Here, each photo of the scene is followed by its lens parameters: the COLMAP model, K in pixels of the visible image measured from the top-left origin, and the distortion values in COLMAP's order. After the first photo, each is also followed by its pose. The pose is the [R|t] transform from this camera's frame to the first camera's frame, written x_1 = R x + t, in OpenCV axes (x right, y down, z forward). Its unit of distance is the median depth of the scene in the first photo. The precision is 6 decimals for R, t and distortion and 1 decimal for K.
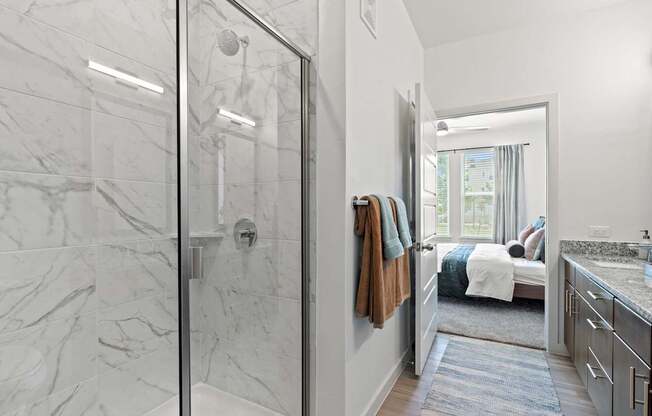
lens RADIAL K [[299.1, 0, 327.7], [0, 299.1, 205.9], [0, 0, 1]] dist [-0.005338, -0.000037]
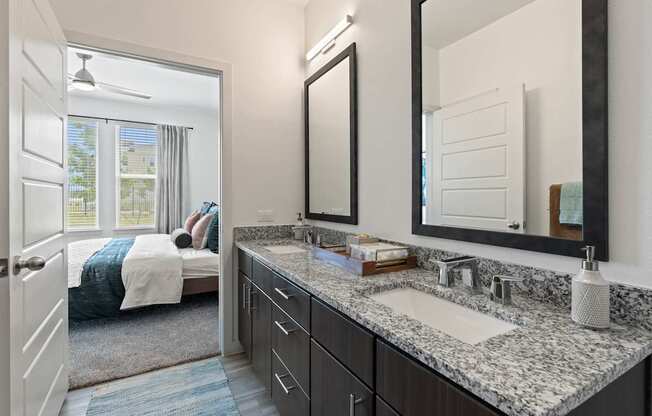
lens RADIAL K [[299.1, 0, 327.7], [0, 299.1, 205.9], [0, 0, 1]] dist [-0.005338, -0.000037]
pose [[0.512770, -0.019037, 0.858315, 0.105456], [-0.018685, 0.999270, 0.033326, 0.010351], [-0.858323, -0.033126, 0.512040, 0.208957]]
